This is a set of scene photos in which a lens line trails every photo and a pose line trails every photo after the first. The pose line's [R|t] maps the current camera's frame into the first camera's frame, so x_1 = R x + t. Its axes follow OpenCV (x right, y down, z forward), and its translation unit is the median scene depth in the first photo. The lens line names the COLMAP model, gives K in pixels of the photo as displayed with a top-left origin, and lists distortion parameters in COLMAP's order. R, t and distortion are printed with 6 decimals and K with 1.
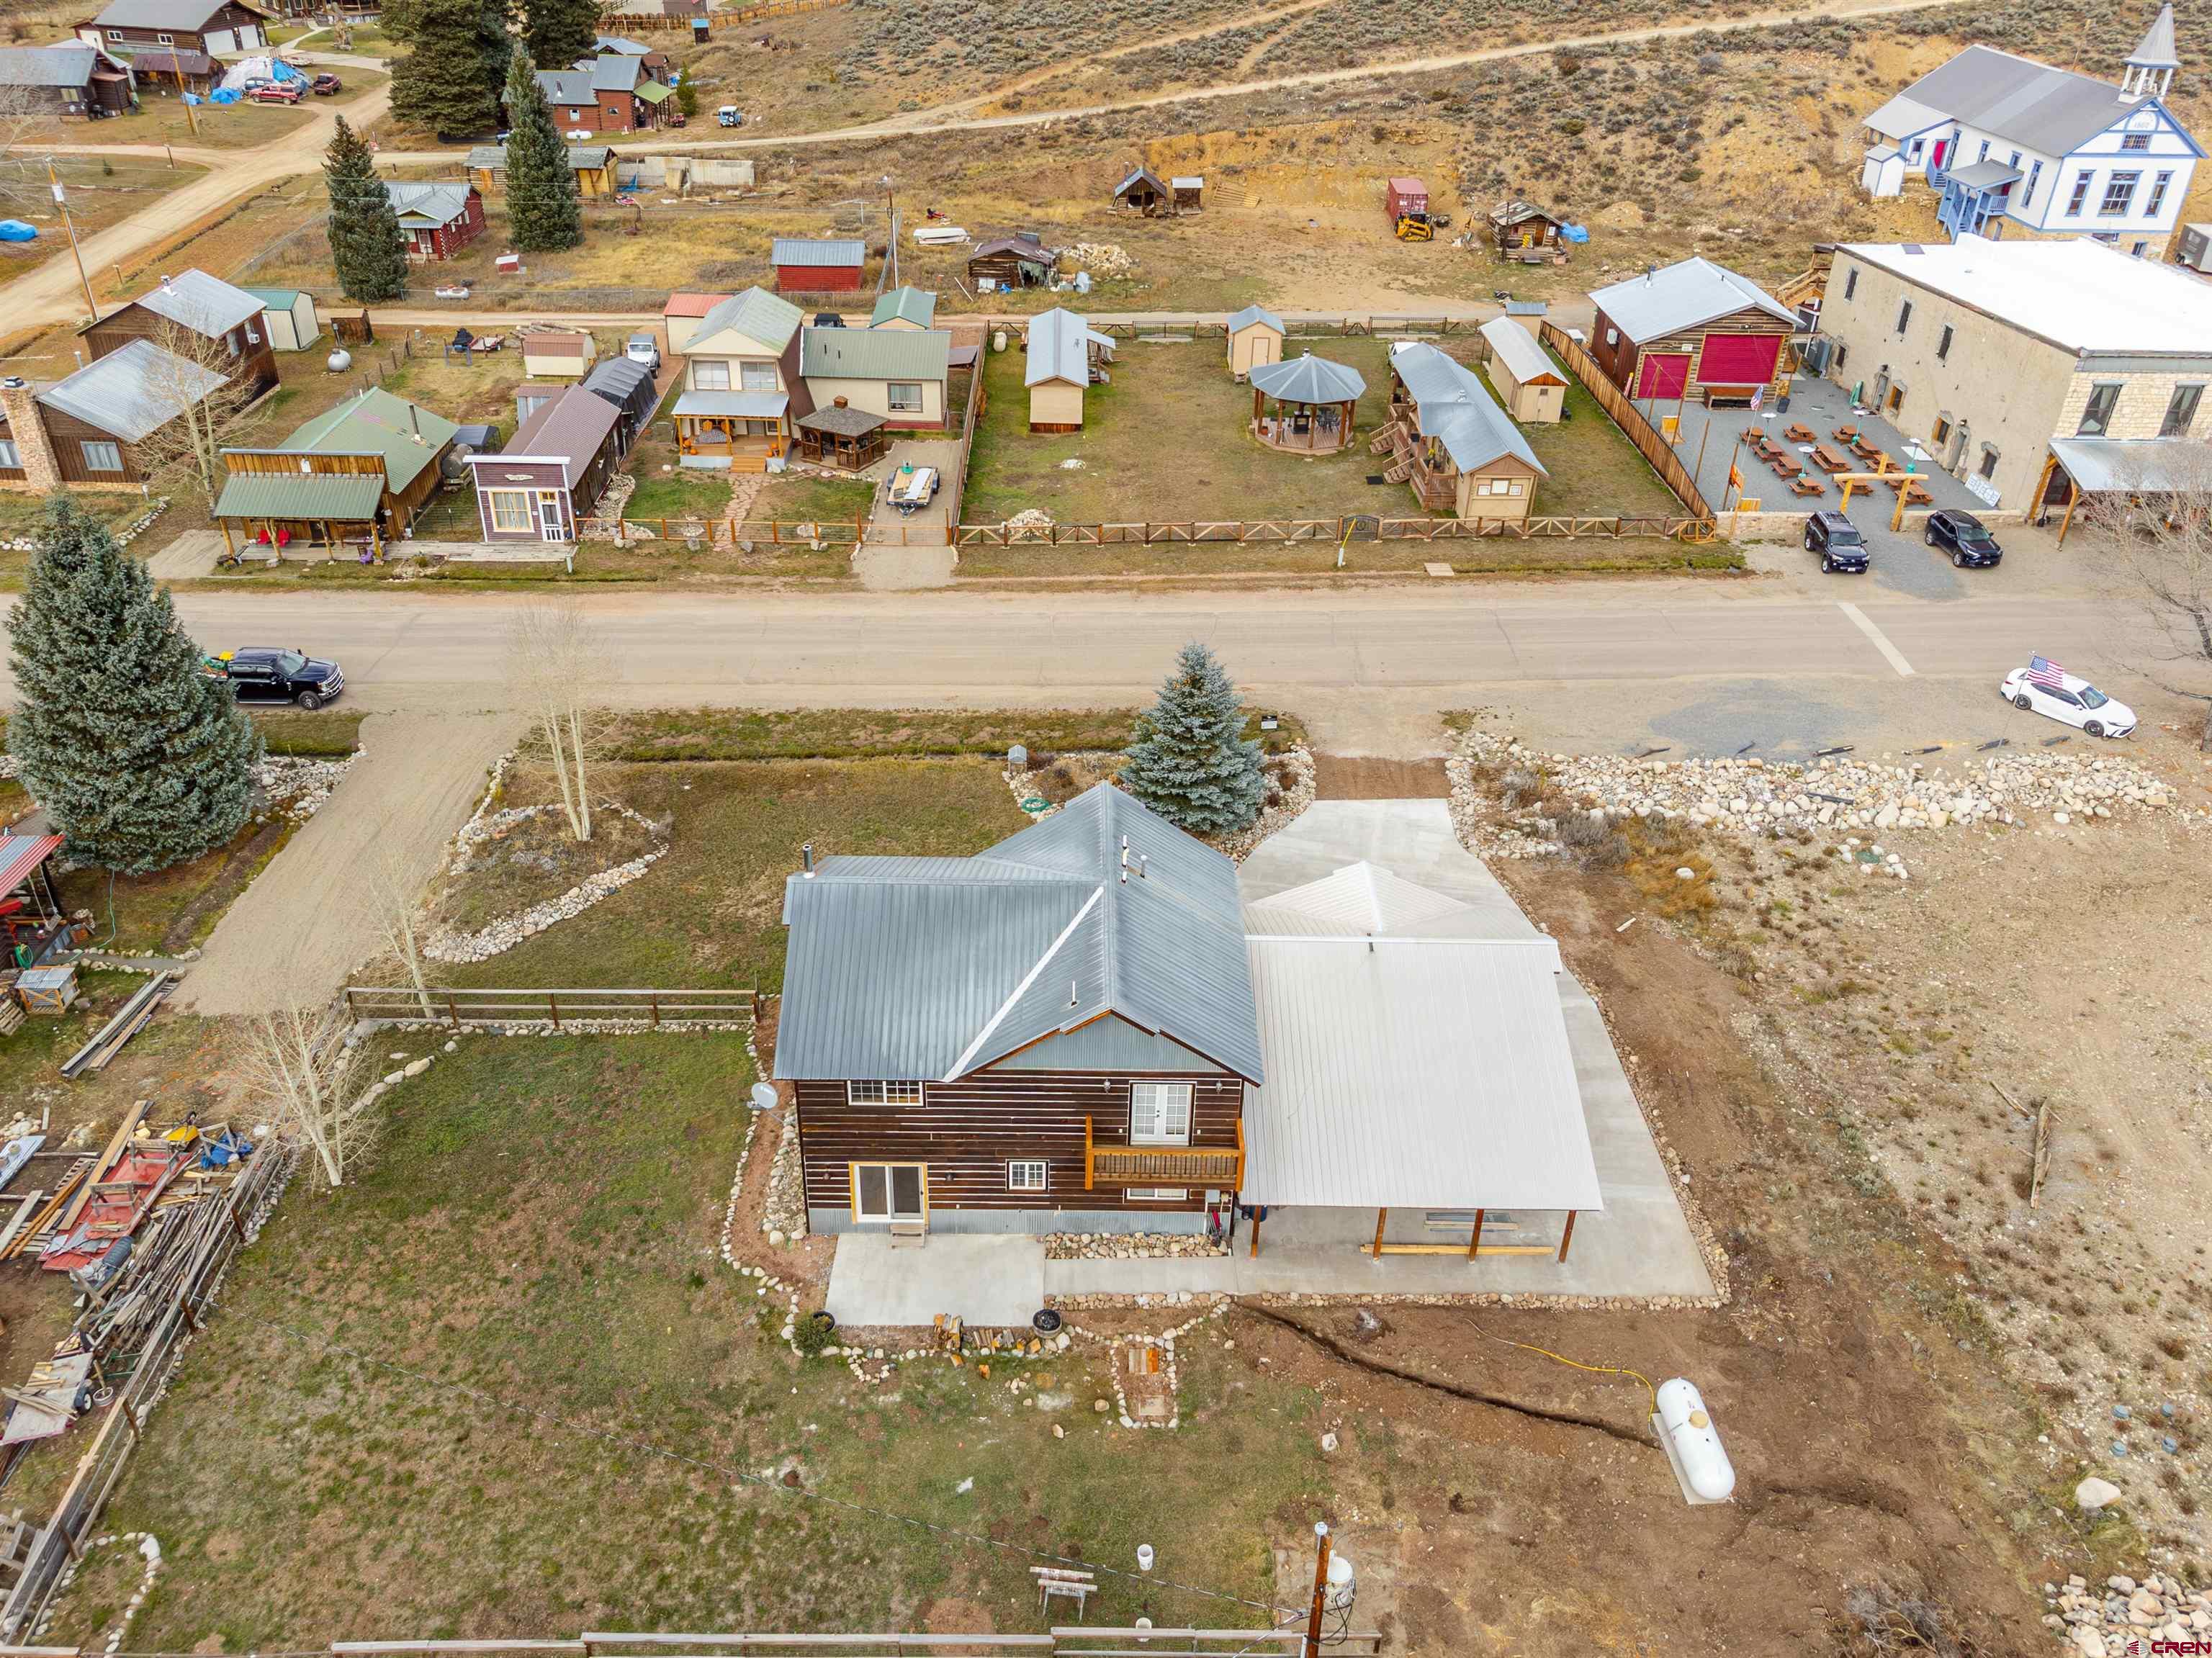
lens RADIAL K [[1707.5, 0, 1106.0], [0, 1707.5, 829.0], [0, 0, 1]] dist [0.027101, -0.002654]
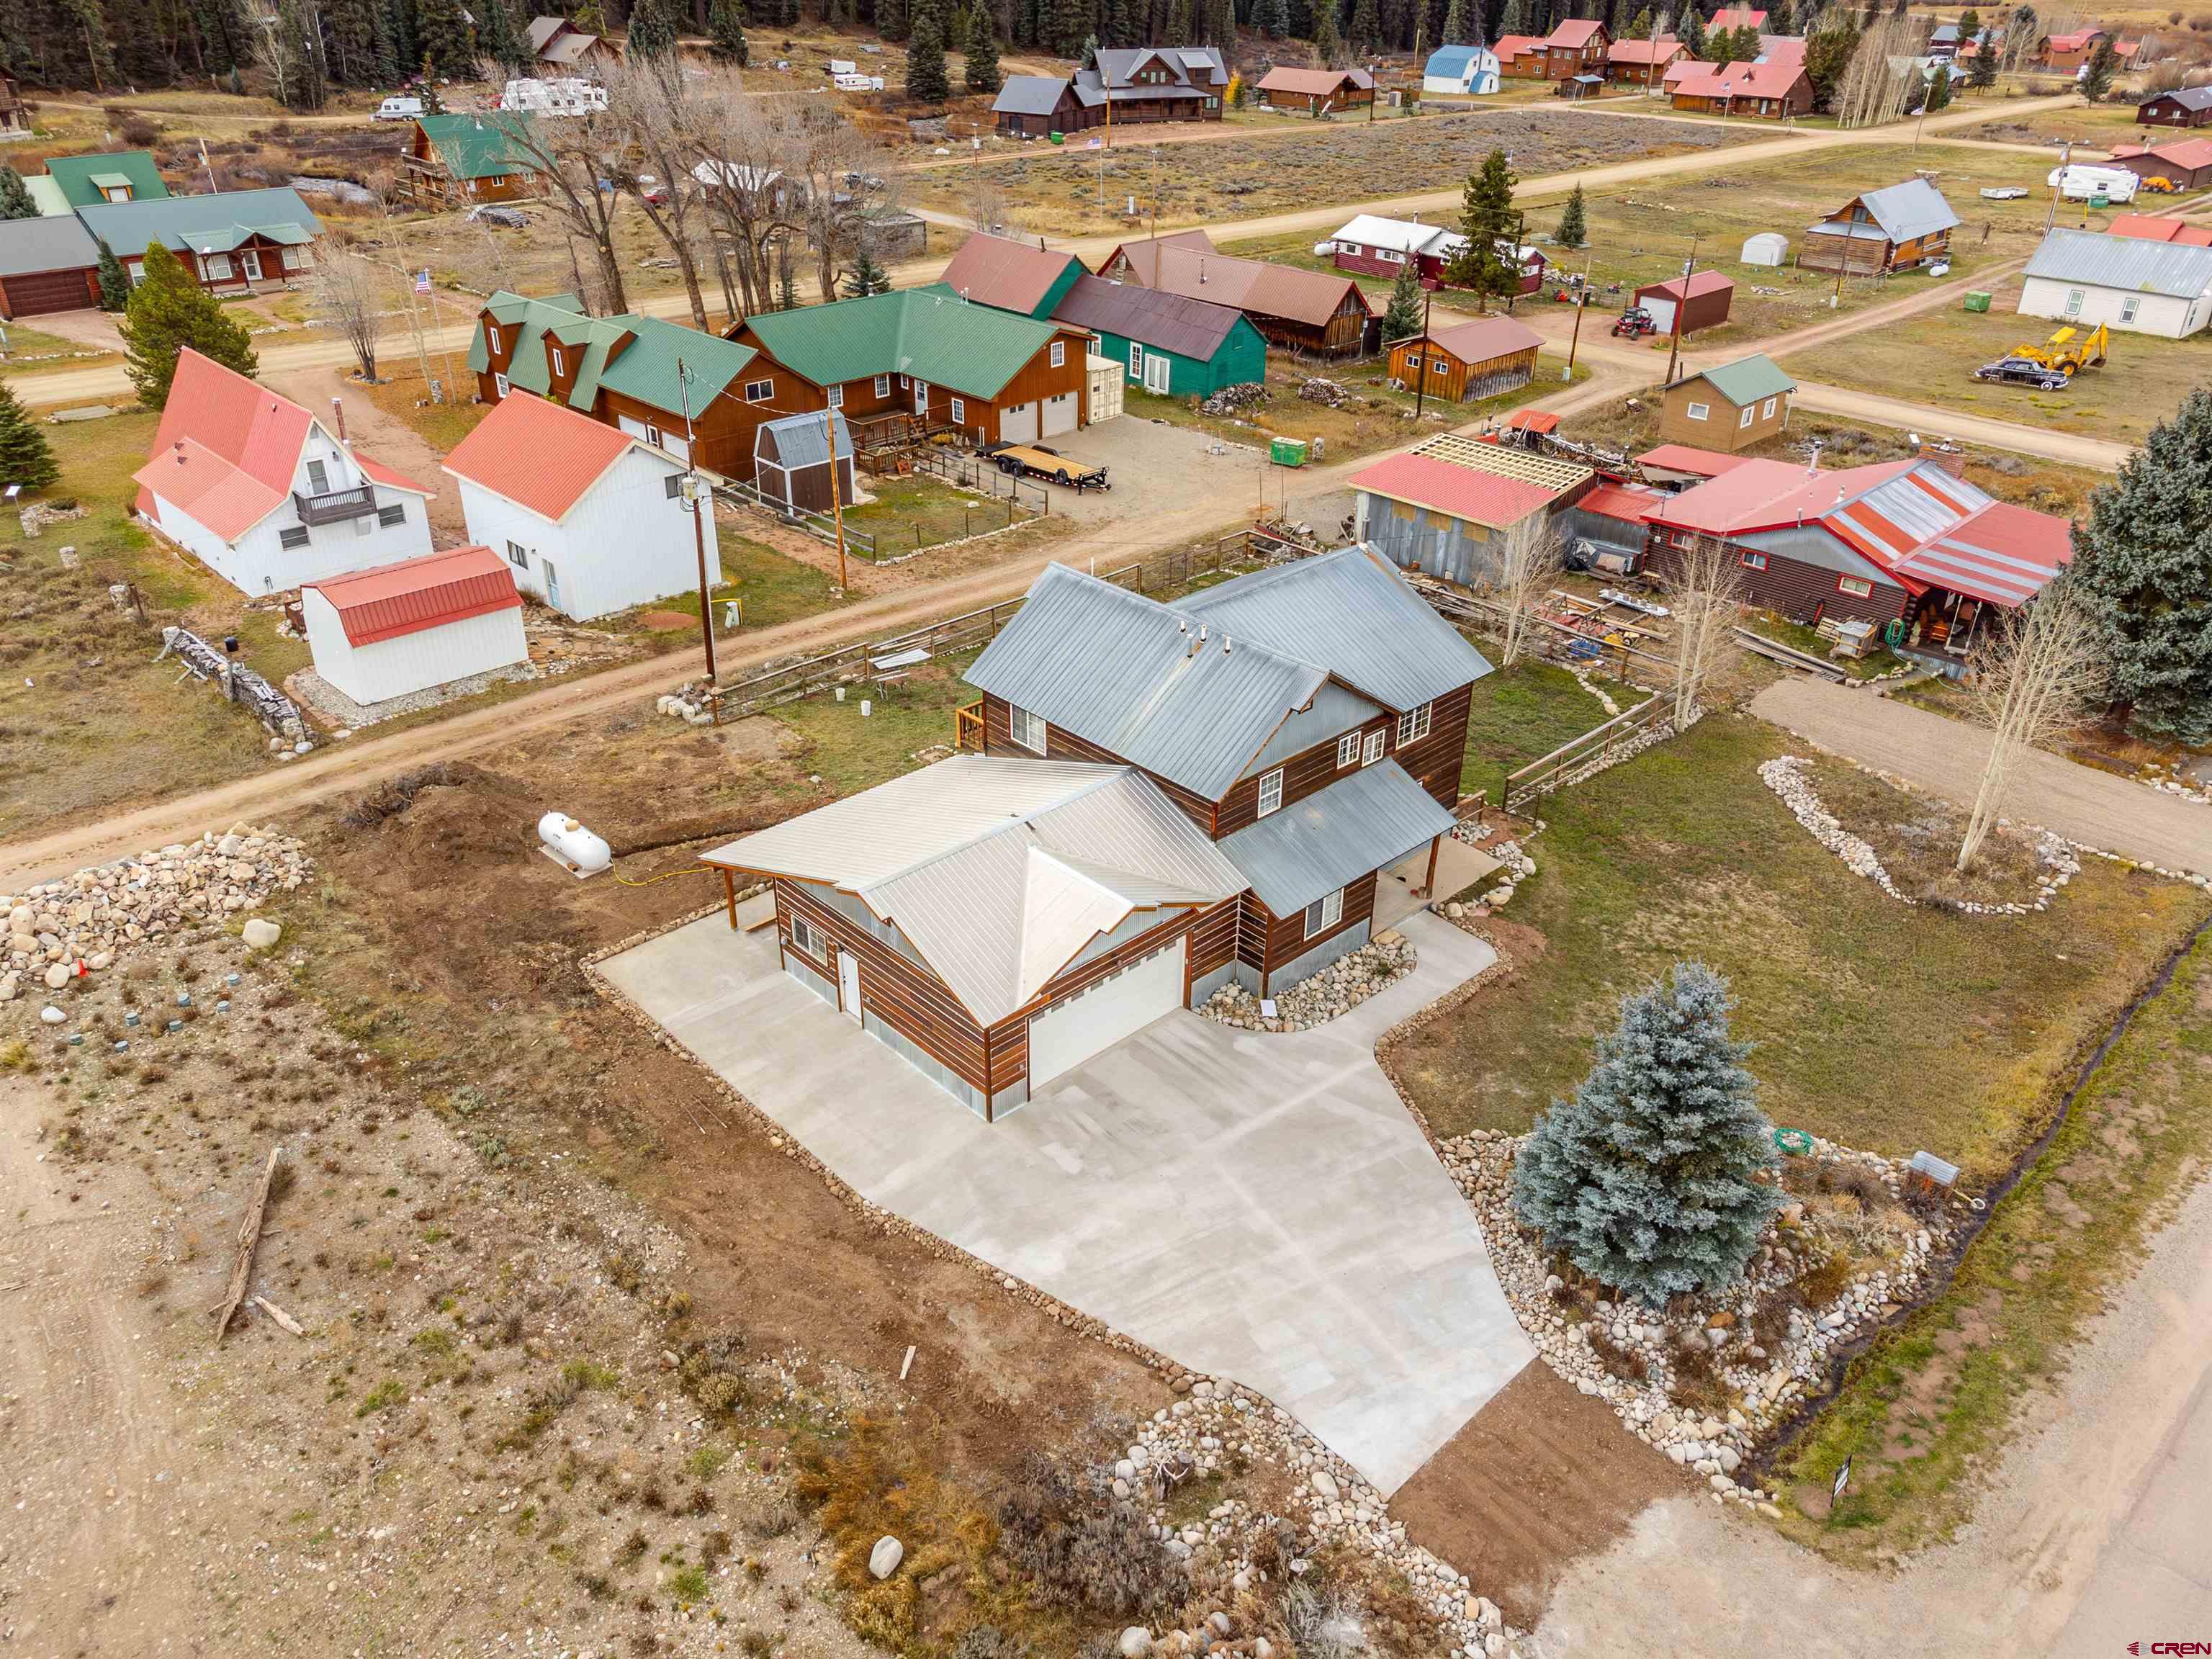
lens RADIAL K [[1632.1, 0, 1106.0], [0, 1632.1, 829.5], [0, 0, 1]] dist [0.030860, -0.002049]
pose [[-0.730725, 0.314481, -0.605923, 0.447367], [-0.377063, 0.553978, 0.742247, -0.406486], [0.569091, 0.770850, -0.286227, 0.882226]]
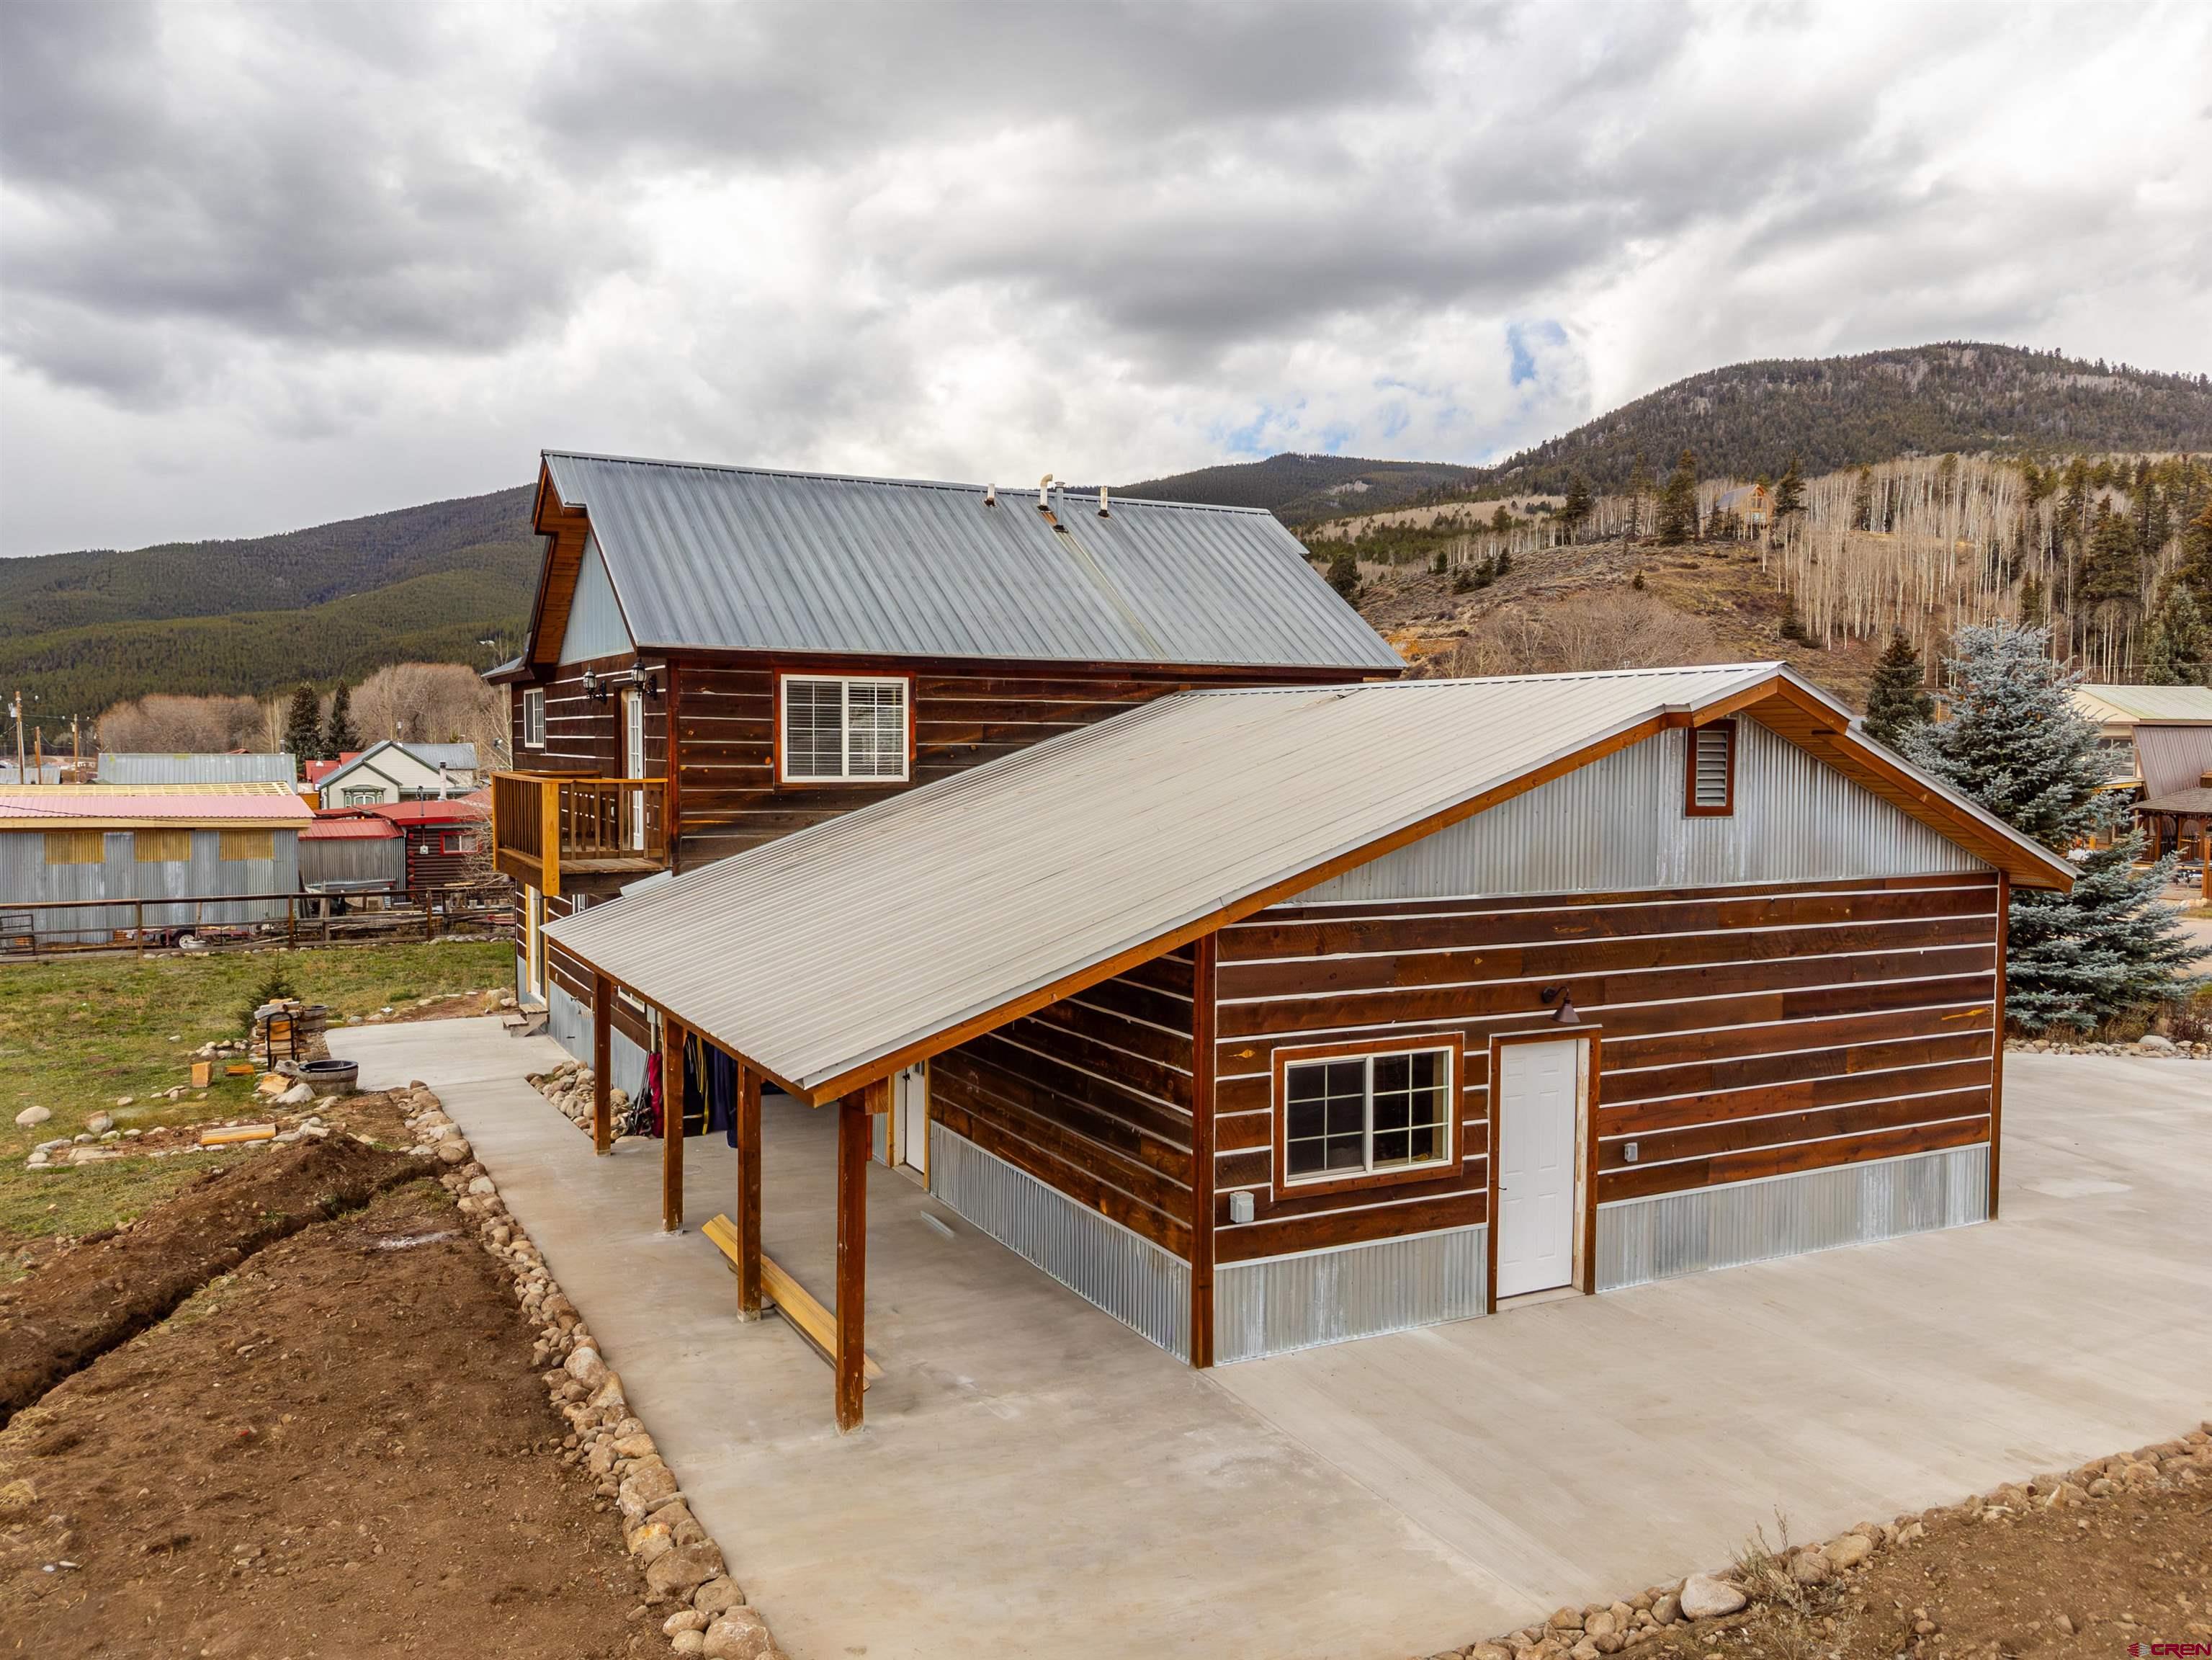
lens RADIAL K [[1682.3, 0, 1086.2], [0, 1682.3, 829.9], [0, 0, 1]] dist [-0.002275, 0.040382]
pose [[0.449038, 0.031157, -0.892969, 0.315906], [-0.462203, 0.863391, -0.202299, 0.134979], [0.764678, 0.503573, 0.402096, 0.565960]]
